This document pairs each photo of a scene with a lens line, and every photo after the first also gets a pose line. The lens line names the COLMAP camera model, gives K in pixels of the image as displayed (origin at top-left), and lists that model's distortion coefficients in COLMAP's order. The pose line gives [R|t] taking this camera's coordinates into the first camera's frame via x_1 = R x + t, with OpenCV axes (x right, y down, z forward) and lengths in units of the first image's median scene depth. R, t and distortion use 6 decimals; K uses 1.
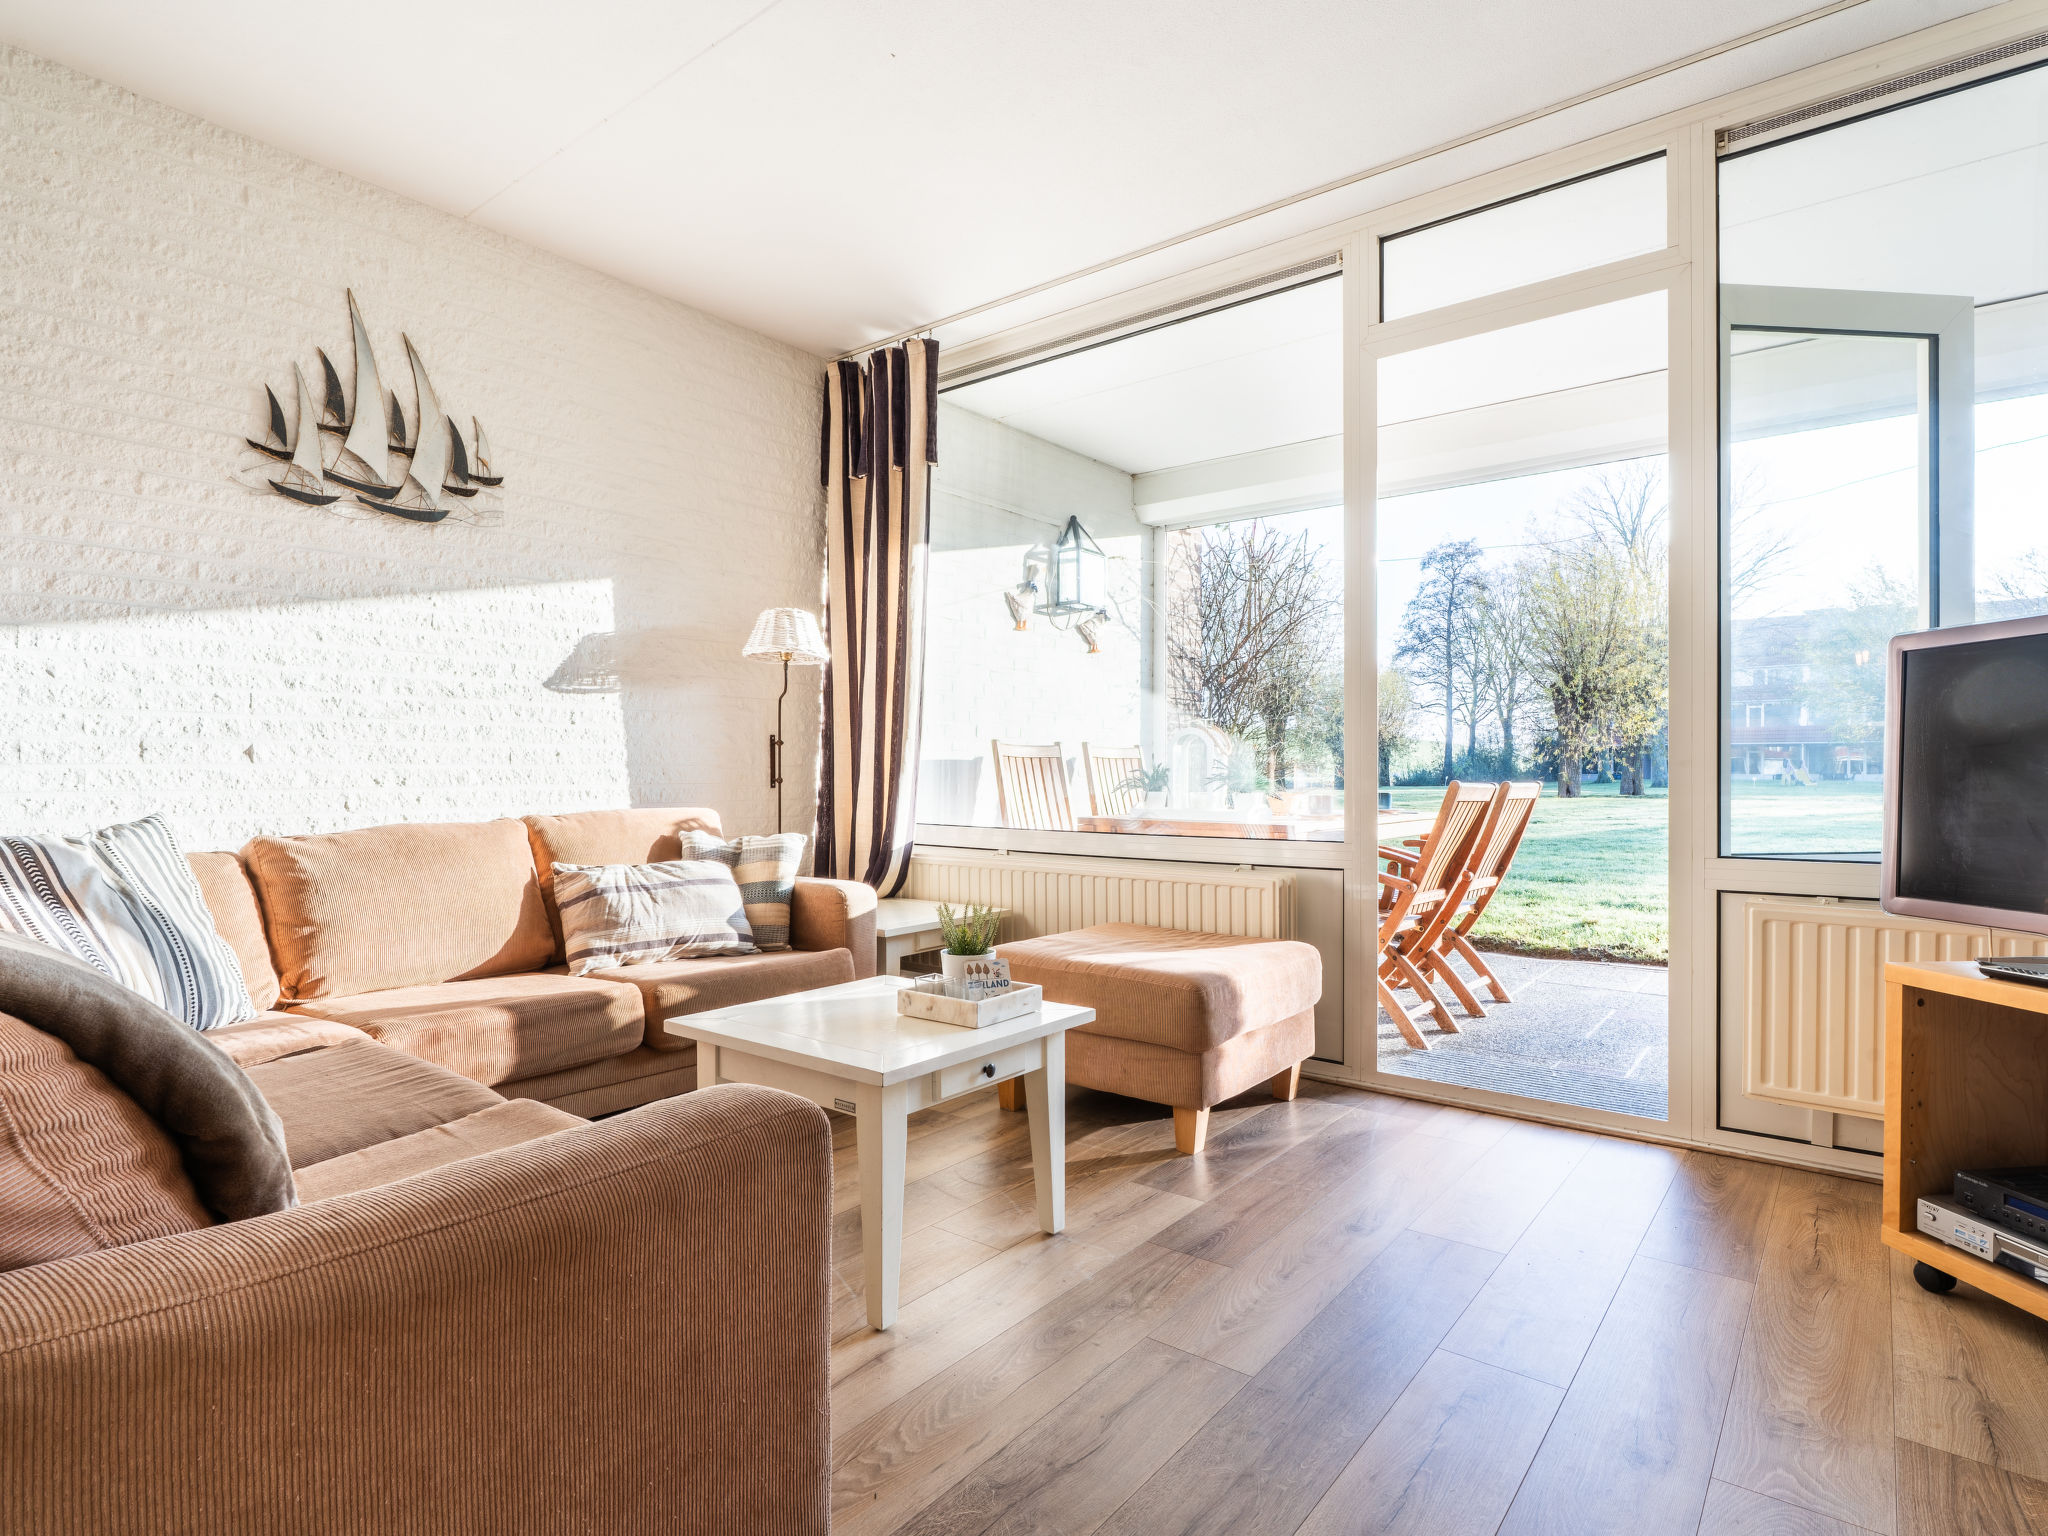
lens RADIAL K [[1068.5, 0, 1021.0], [0, 1068.5, 782.4], [0, 0, 1]] dist [-0.023296, 0.012690]
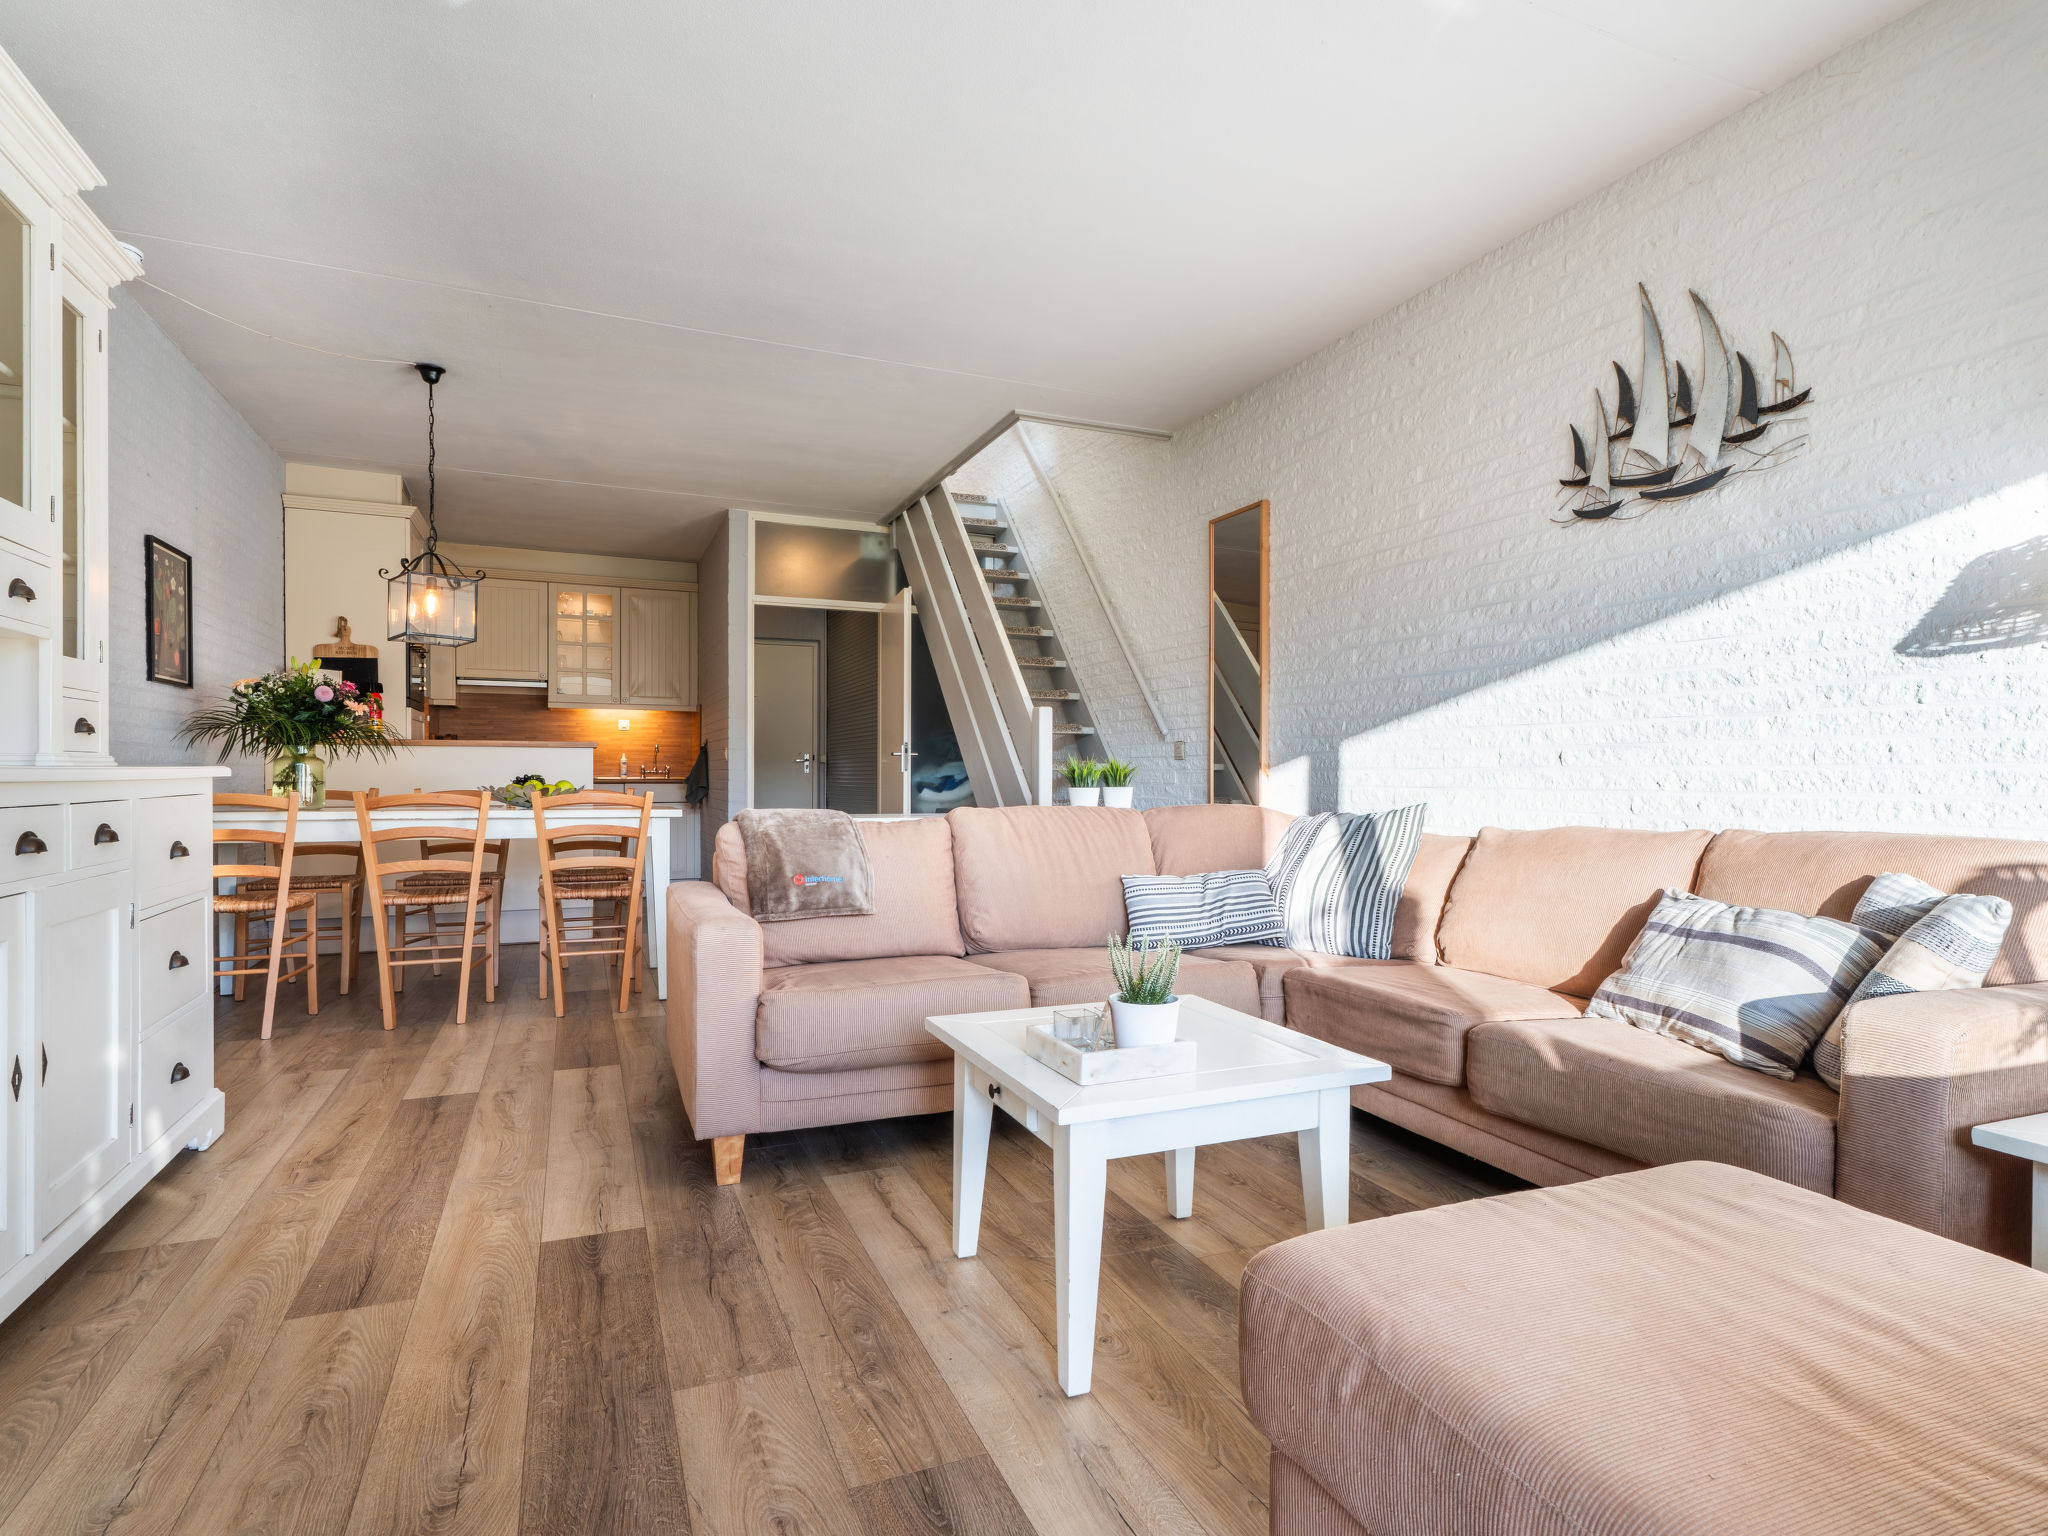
lens RADIAL K [[1091.1, 0, 1031.5], [0, 1091.1, 776.0], [0, 0, 1]] dist [0.029903, 0.000527]
pose [[-0.481222, 0.004463, -0.876587, 0.496275], [-0.008299, 0.999919, 0.009647, -0.012454], [0.876559, 0.011917, -0.481146, 0.924025]]
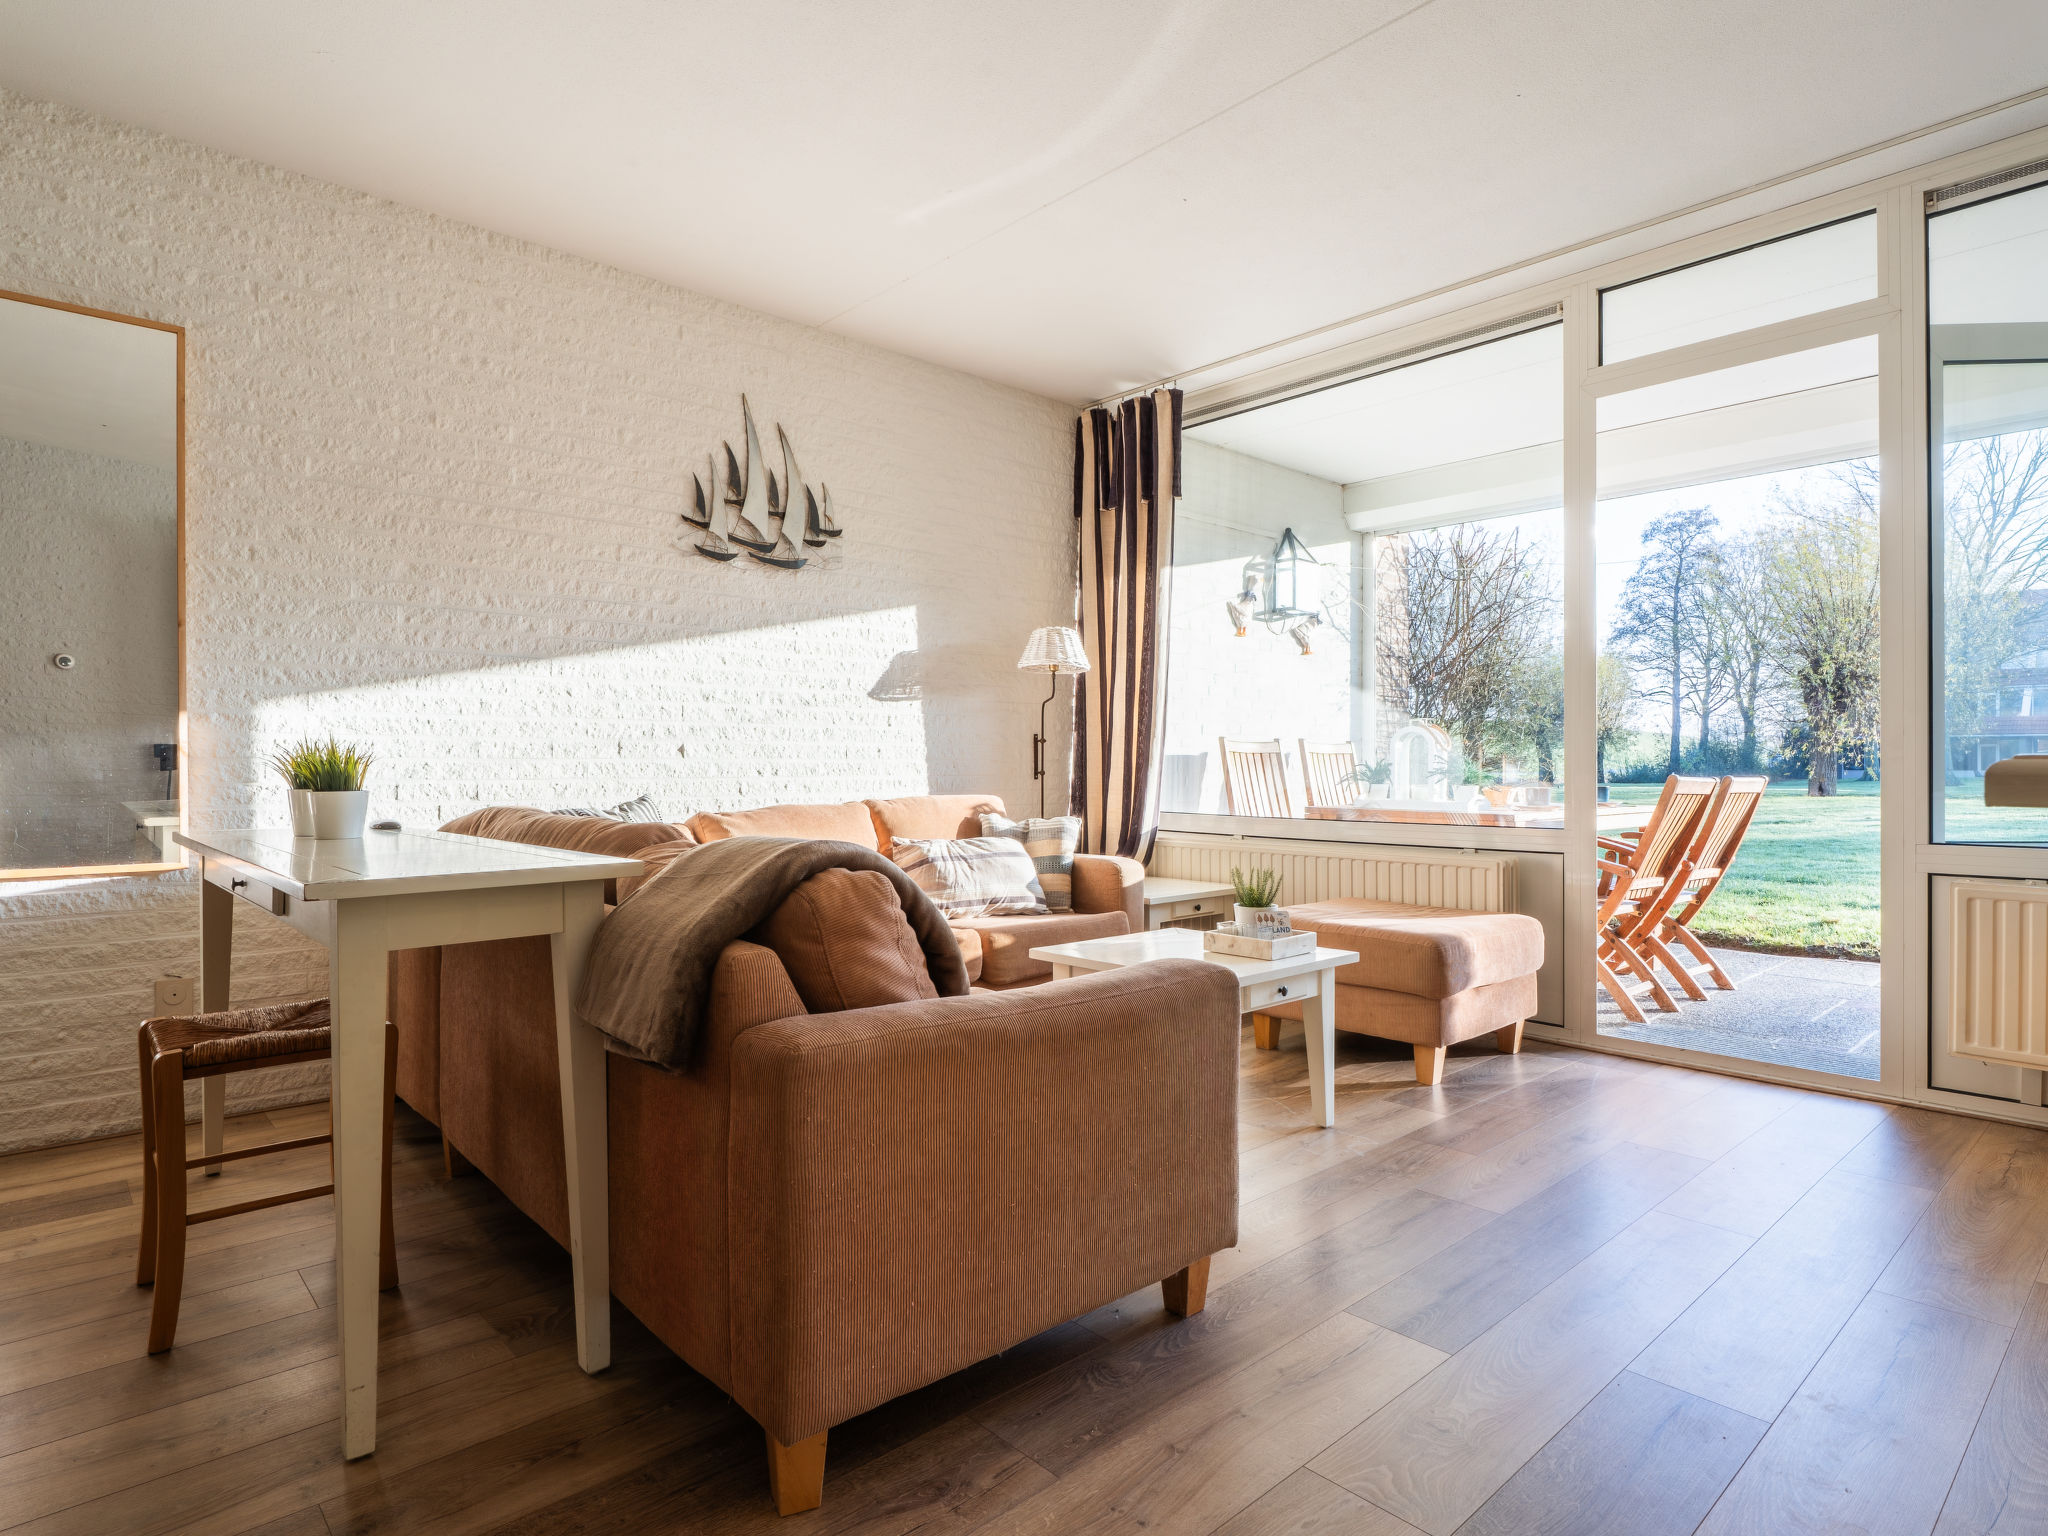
lens RADIAL K [[1102.4, 0, 986.9], [0, 1102.4, 768.3], [0, 0, 1]] dist [-0.012478, 0.001755]
pose [[0.984006, 0.002220, -0.178123, -0.090969], [-0.003631, 0.999965, -0.007596, 0.003350], [0.178100, 0.008121, 0.983979, -0.251413]]
